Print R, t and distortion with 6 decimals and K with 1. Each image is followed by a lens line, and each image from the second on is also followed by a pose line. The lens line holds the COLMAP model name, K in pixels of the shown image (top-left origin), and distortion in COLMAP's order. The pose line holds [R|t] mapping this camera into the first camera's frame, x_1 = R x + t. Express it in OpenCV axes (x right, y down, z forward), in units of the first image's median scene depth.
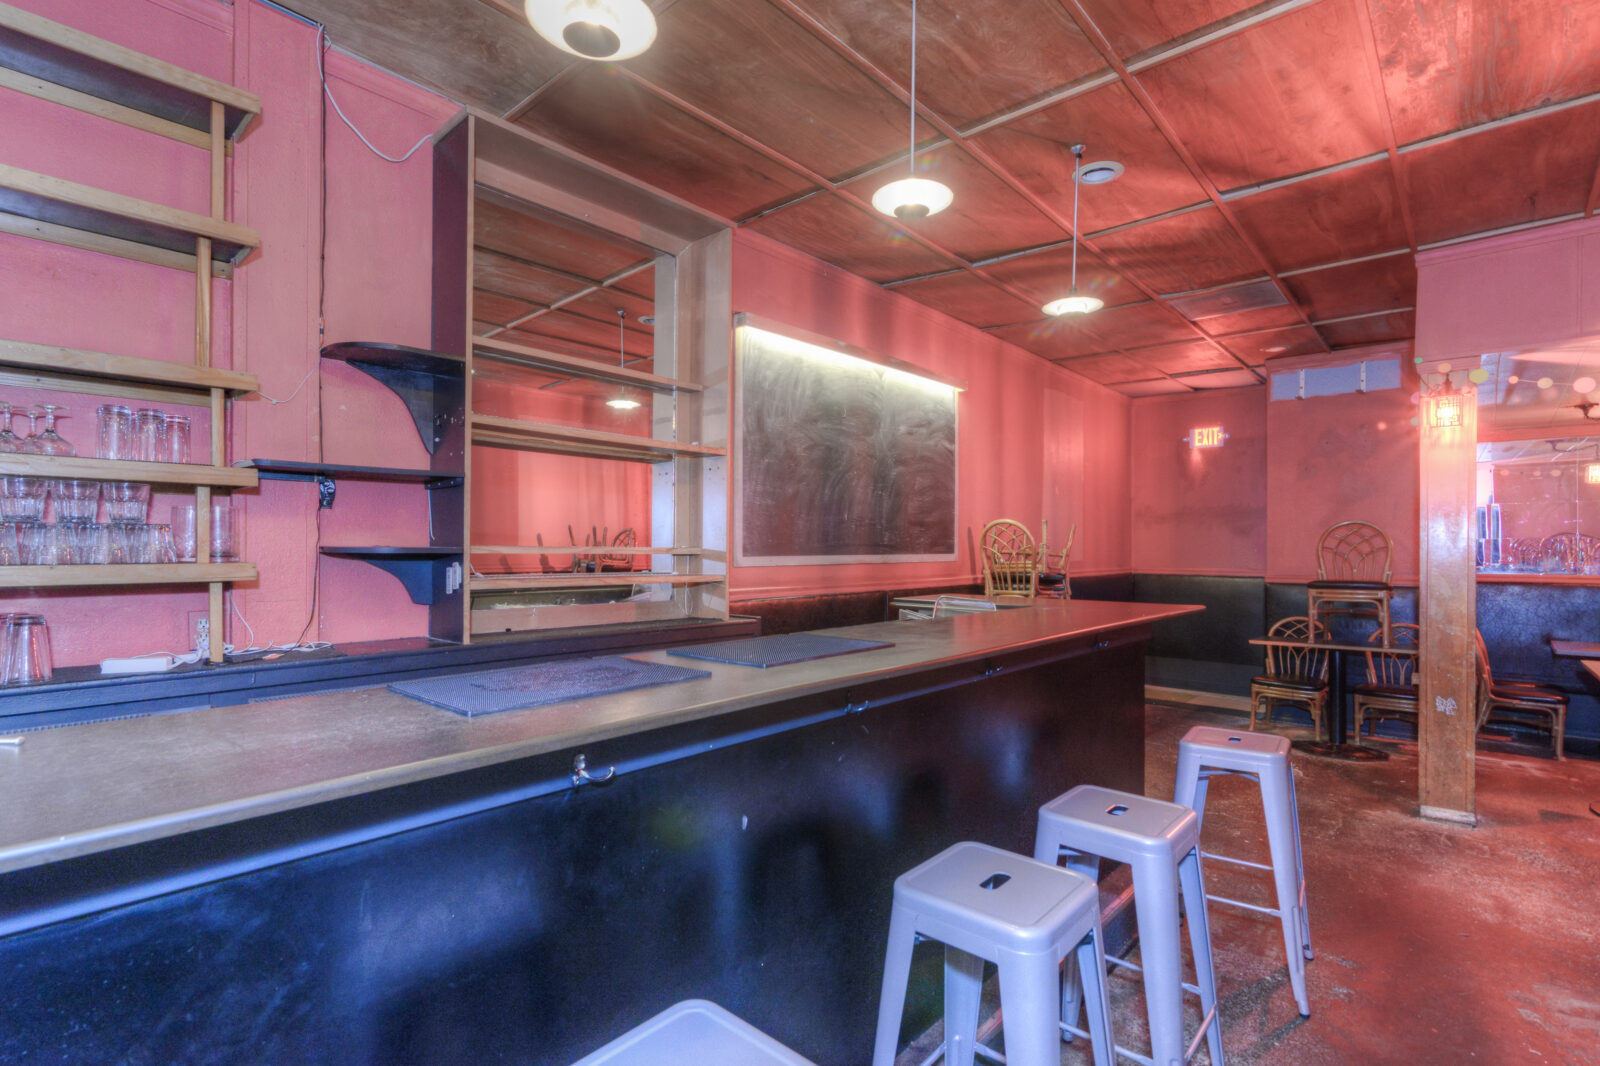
lens RADIAL K [[778.5, 0, 798.7], [0, 778.5, 540.9], [0, 0, 1]] dist [-0.004951, 0.000491]
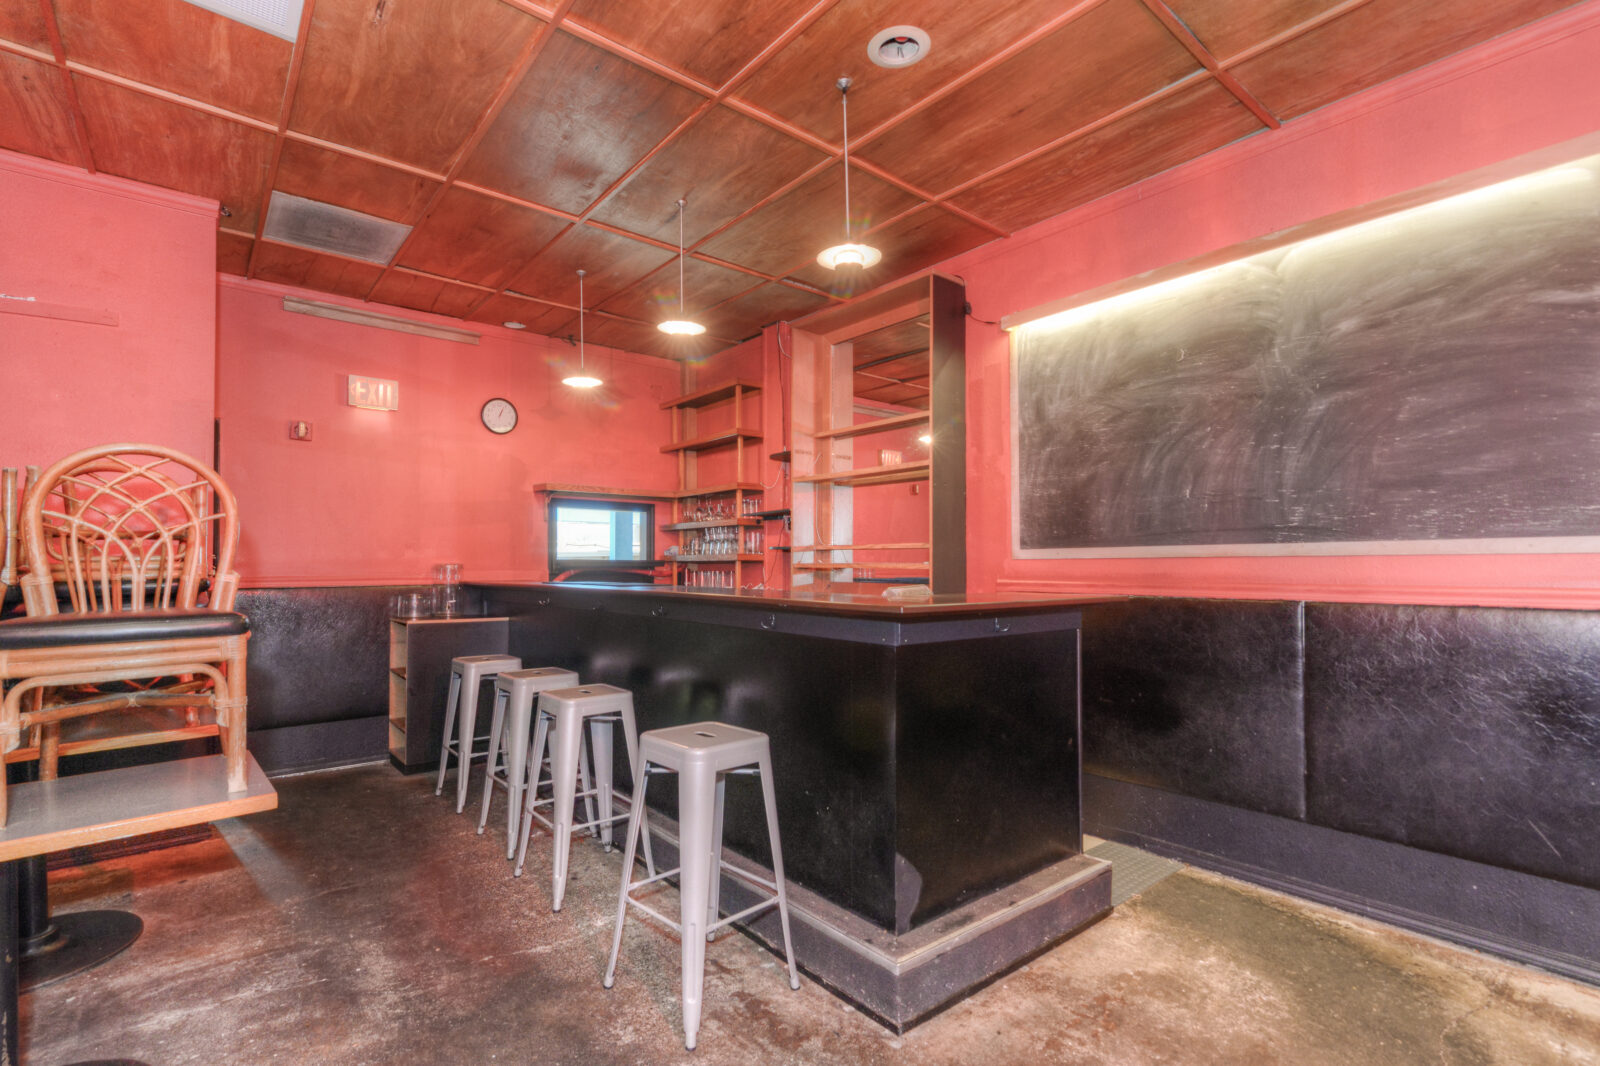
lens RADIAL K [[778.5, 0, 800.8], [0, 778.5, 545.1], [0, 0, 1]] dist [-0.004951, 0.000491]
pose [[-0.169243, -0.023543, -0.985293, 0.934692], [0.016732, 0.999502, -0.026756, 0.034971], [0.985432, -0.021014, -0.168765, 0.837308]]
